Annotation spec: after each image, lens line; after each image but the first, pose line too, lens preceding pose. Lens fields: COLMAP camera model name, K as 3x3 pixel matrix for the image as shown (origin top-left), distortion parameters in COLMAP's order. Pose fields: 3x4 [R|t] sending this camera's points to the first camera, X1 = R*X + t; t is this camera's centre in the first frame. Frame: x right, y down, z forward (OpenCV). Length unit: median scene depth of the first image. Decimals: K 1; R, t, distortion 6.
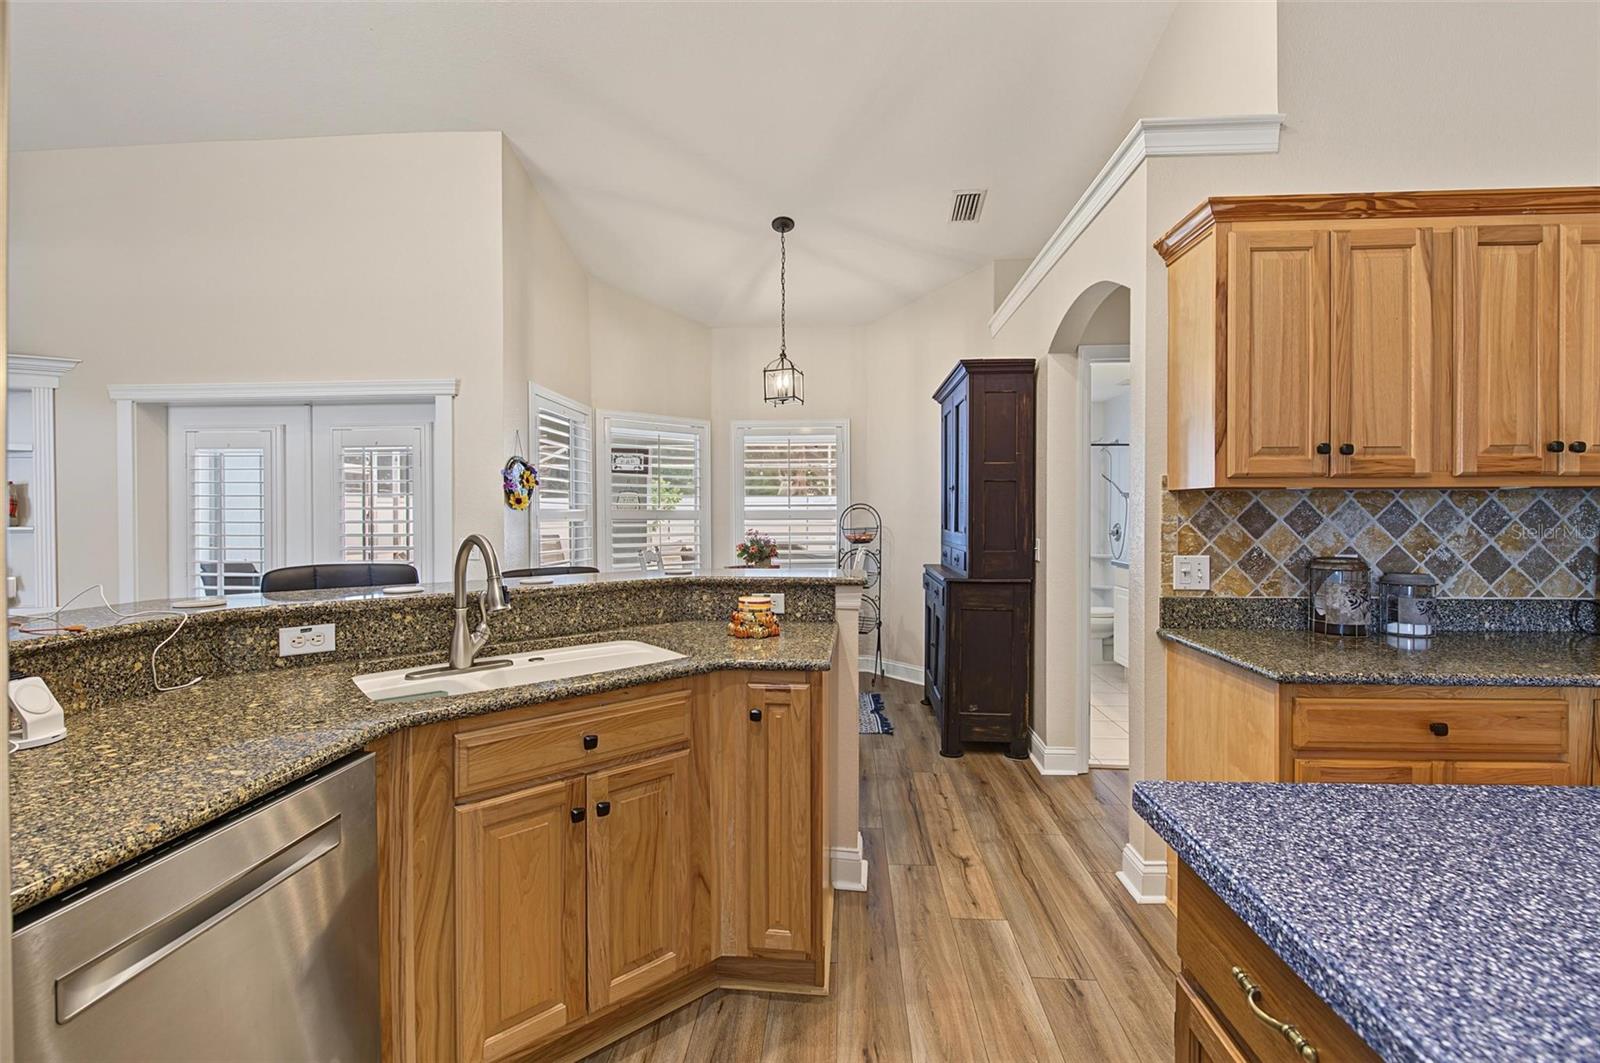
lens RADIAL K [[673.6, 0, 802.0], [0, 673.6, 519.6], [0, 0, 1]] dist [0.002886, -0.002645]
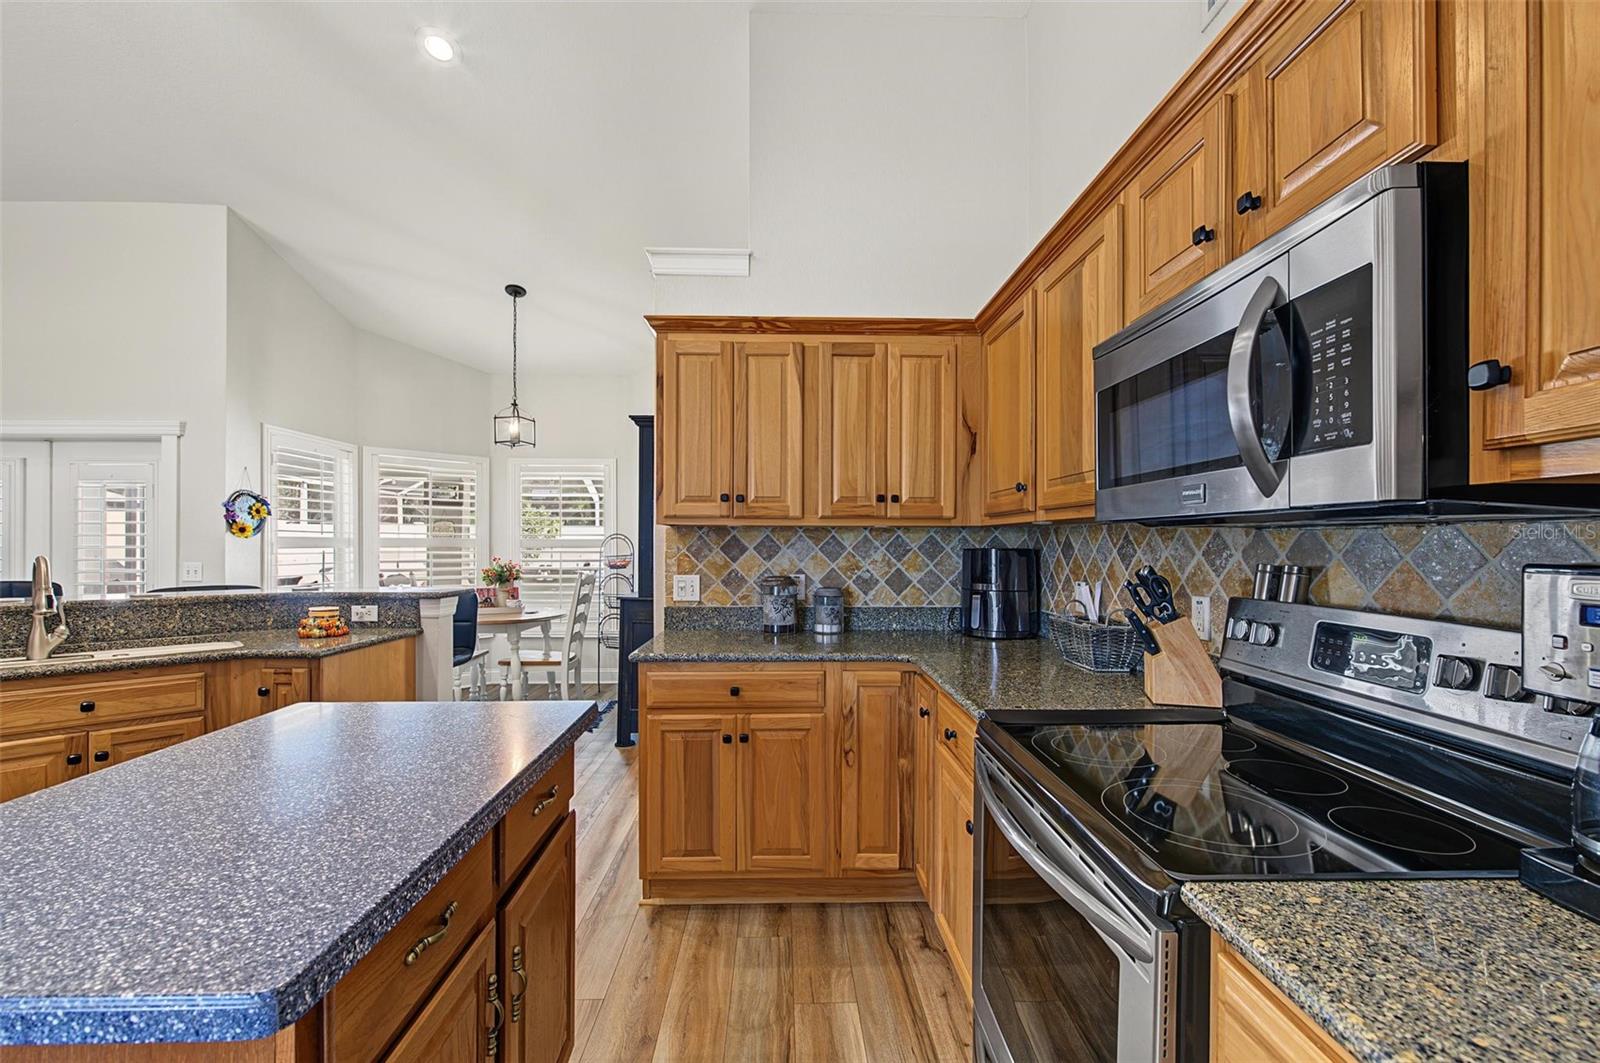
lens RADIAL K [[659.7, 0, 788.9], [0, 659.7, 542.3], [0, 0, 1]] dist [-0.001061, -0.001072]
pose [[0.995880, 0.005795, 0.090495, 0.676411], [-0.004933, 0.999940, -0.009744, 0.000096], [-0.090546, 0.009258, 0.995849, -0.321896]]
